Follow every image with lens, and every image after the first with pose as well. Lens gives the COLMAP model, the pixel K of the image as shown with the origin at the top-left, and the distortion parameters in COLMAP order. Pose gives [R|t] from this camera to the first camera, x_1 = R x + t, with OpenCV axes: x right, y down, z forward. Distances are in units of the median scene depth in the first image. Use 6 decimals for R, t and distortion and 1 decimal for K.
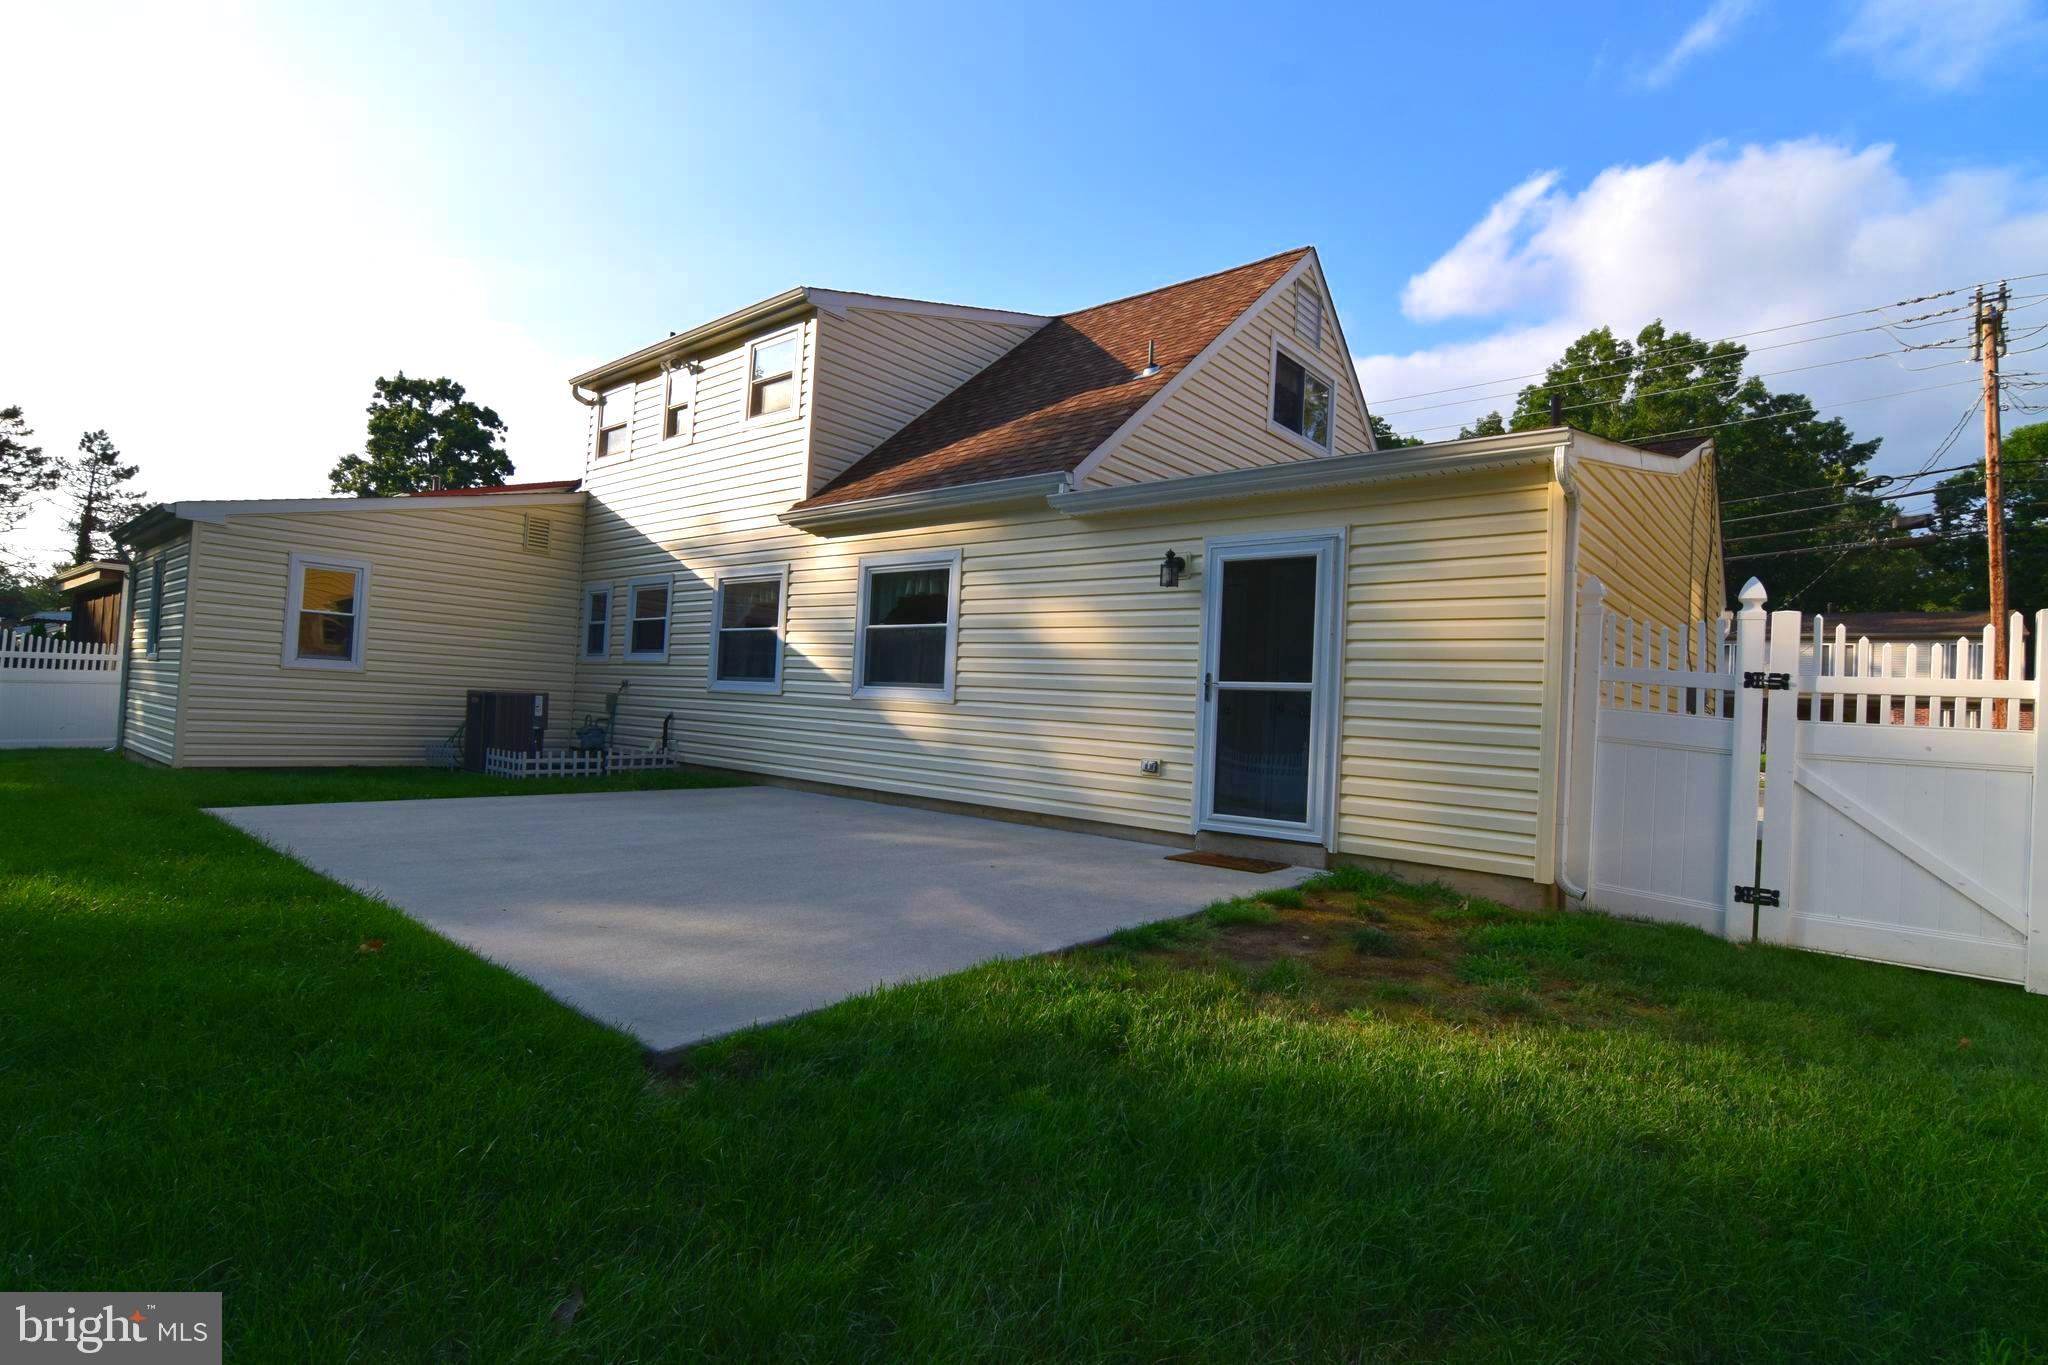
lens RADIAL K [[1009.3, 0, 1015.3], [0, 1009.3, 681.0], [0, 0, 1]] dist [-0.018481, 0.000790]
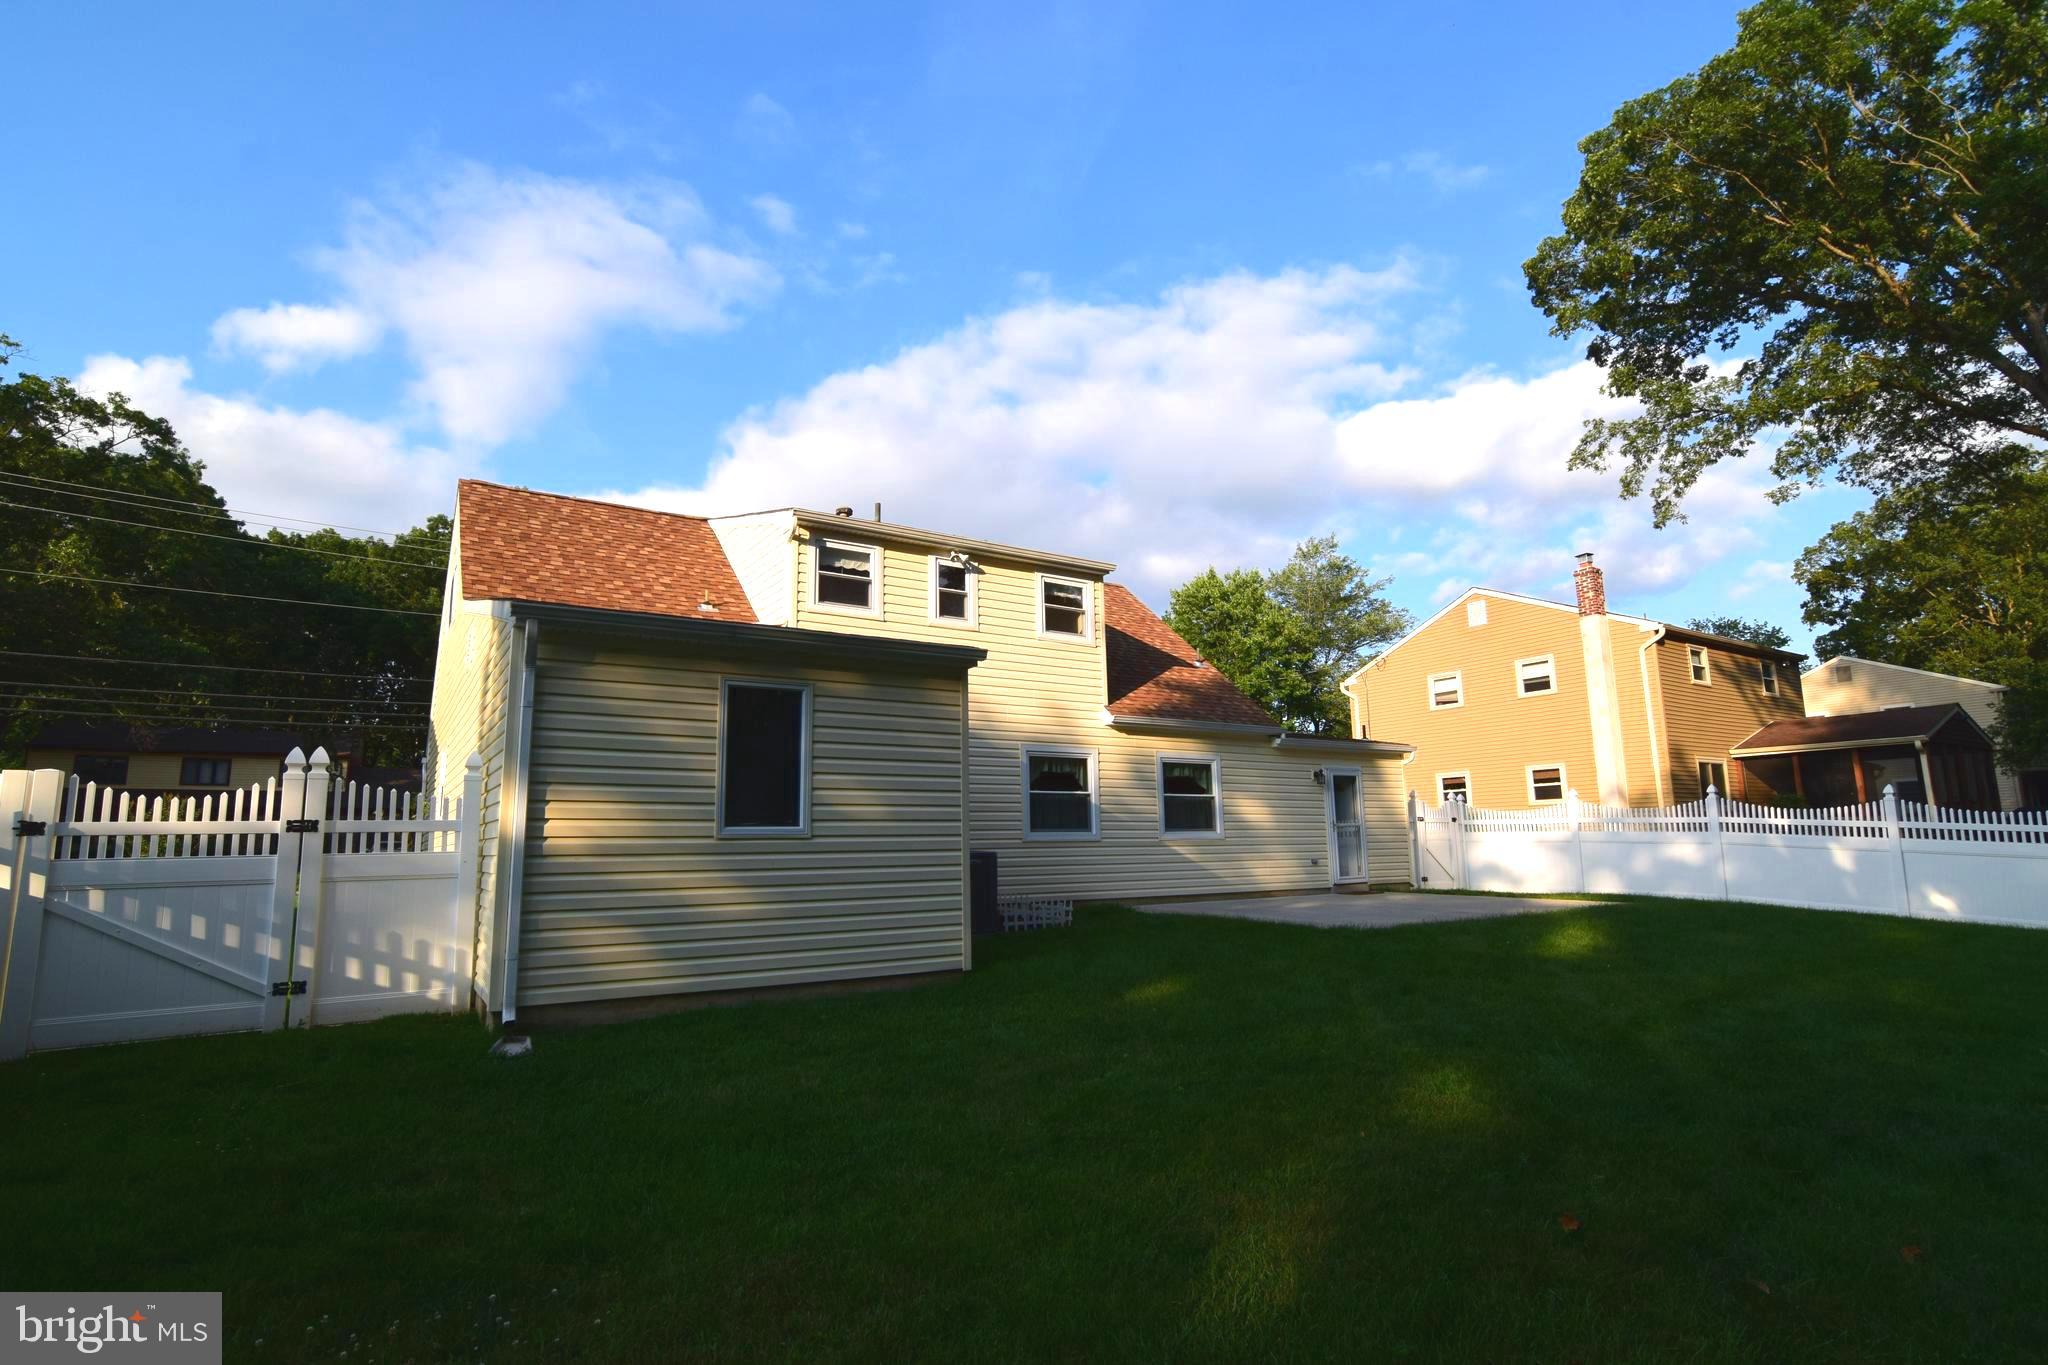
lens RADIAL K [[1009.3, 0, 1015.3], [0, 1009.3, 681.0], [0, 0, 1]] dist [-0.018481, 0.000790]
pose [[0.293677, 0.126307, 0.947523, -1.617770], [0.011146, 0.990712, -0.135519, -0.017686], [-0.955840, 0.050360, 0.289542, 0.699130]]
